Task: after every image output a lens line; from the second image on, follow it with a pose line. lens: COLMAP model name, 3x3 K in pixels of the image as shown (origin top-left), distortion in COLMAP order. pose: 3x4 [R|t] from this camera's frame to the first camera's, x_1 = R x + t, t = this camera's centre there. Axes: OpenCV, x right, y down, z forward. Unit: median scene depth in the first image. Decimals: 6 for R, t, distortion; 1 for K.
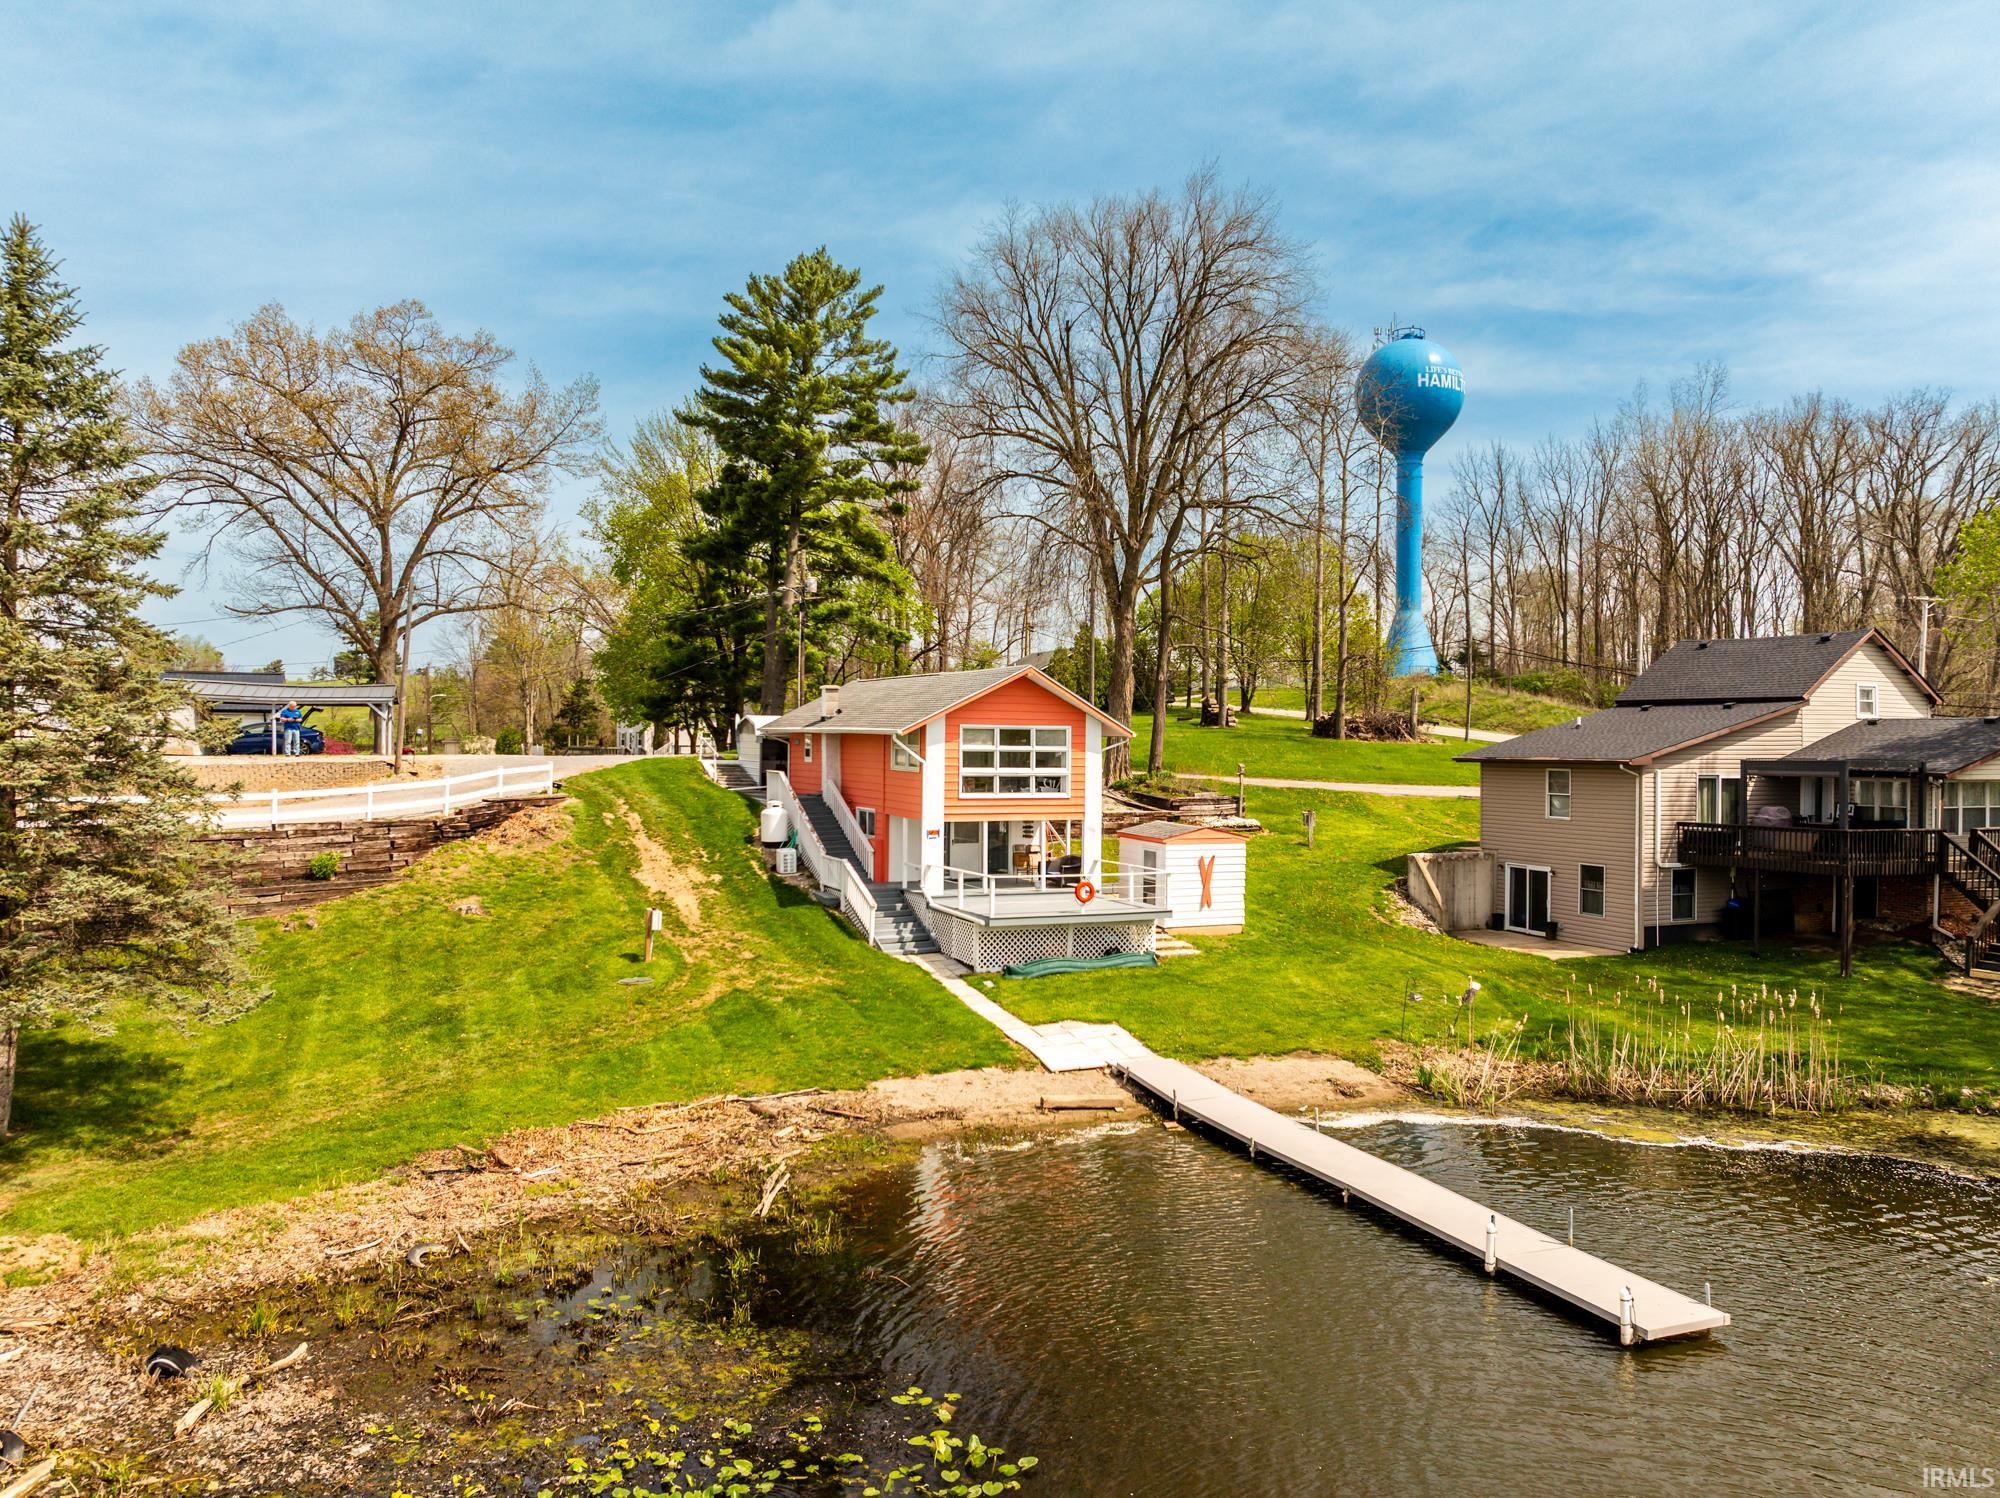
lens RADIAL K [[1424.8, 0, 1017.1], [0, 1424.8, 740.5], [0, 0, 1]] dist [-0.015122, -0.009924]
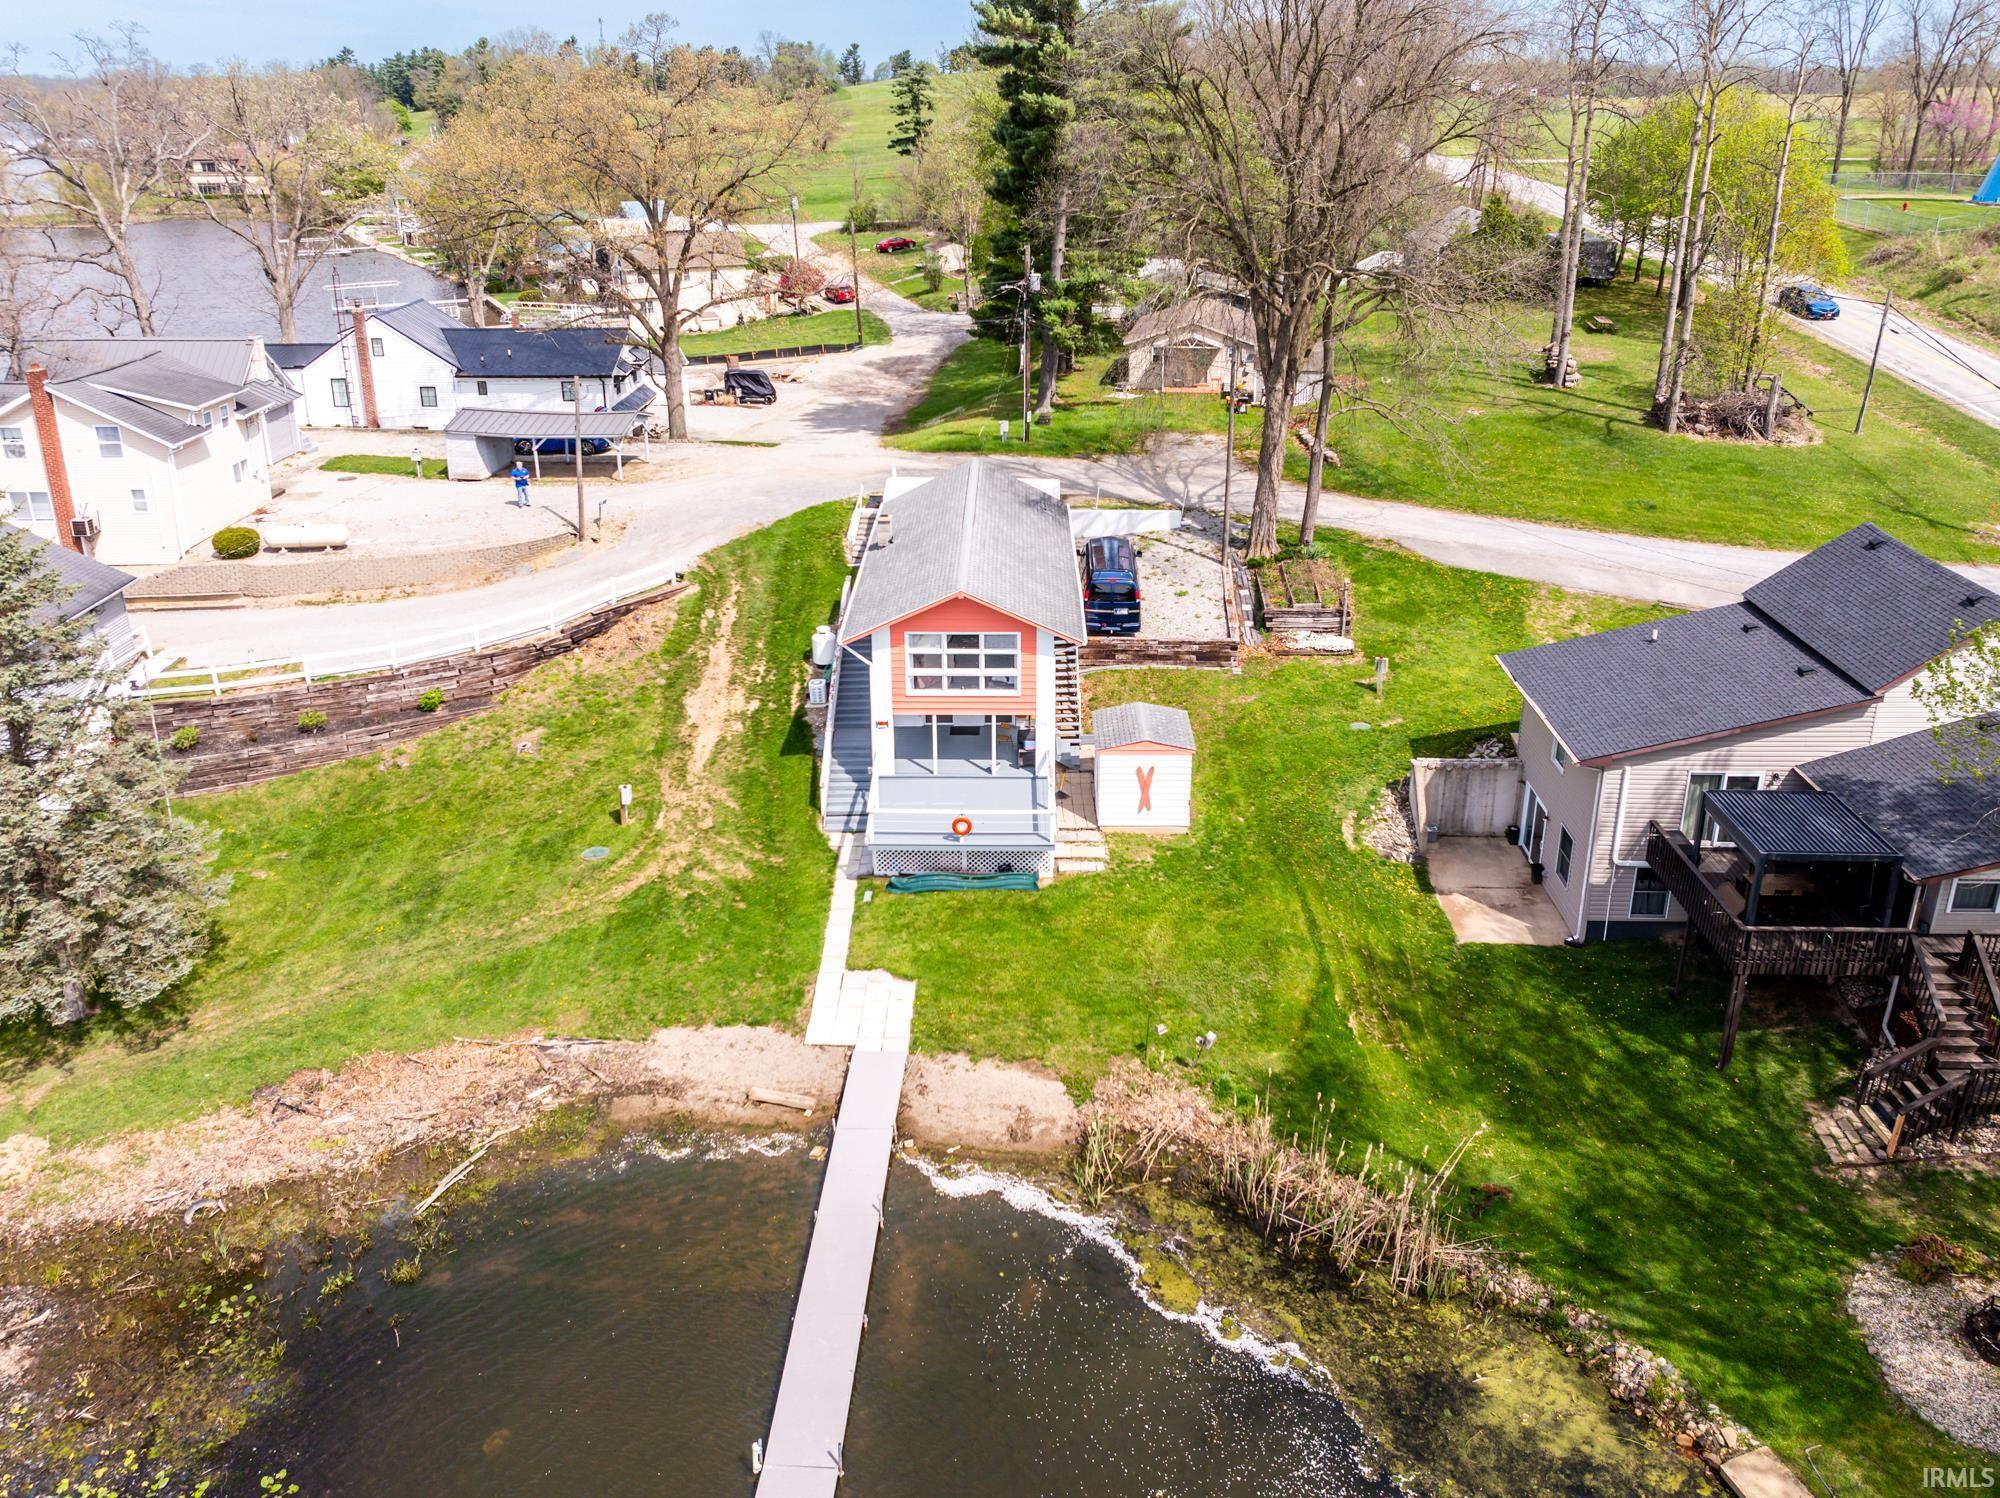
lens RADIAL K [[1465.7, 0, 1023.4], [0, 1465.7, 606.2], [0, 0, 1]] dist [-0.010490, -0.007840]
pose [[0.909689, 0.130872, -0.394130, 0.461371], [0.006284, 0.944601, 0.328161, -0.380898], [0.415243, -0.301001, 0.858471, 0.093470]]
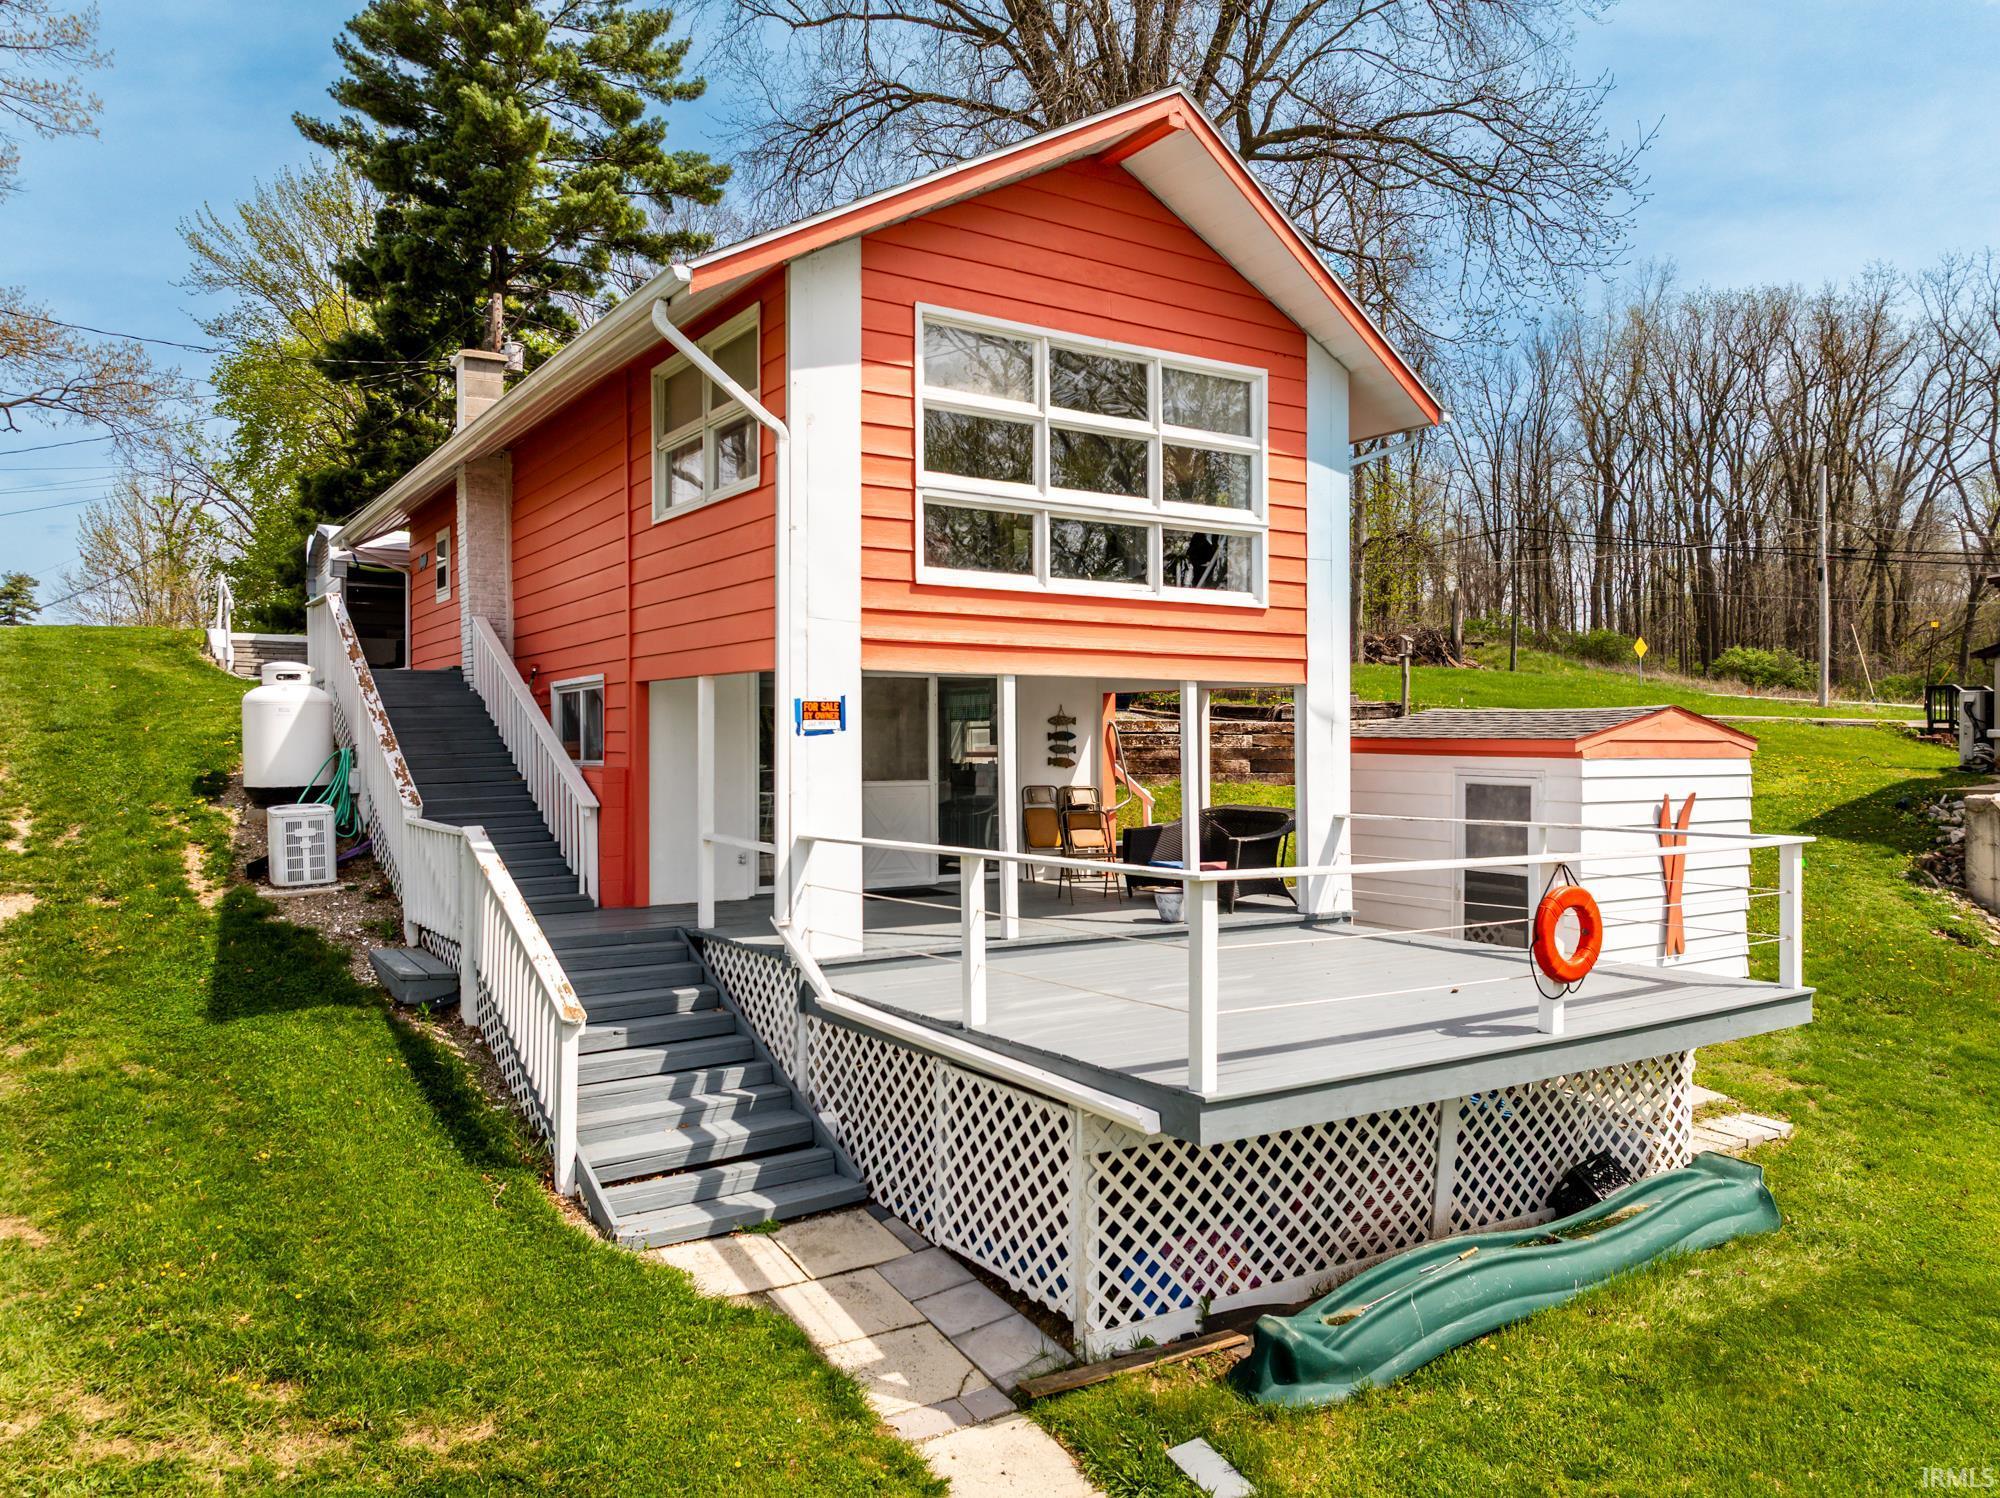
lens RADIAL K [[1424.8, 0, 1017.1], [0, 1424.8, 740.5], [0, 0, 1]] dist [-0.015122, -0.009924]
pose [[0.988715, -0.011663, 0.149353, -0.060391], [0.012080, 0.999925, -0.001880, 0.068600], [-0.149320, 0.003663, 0.988782, 0.719650]]
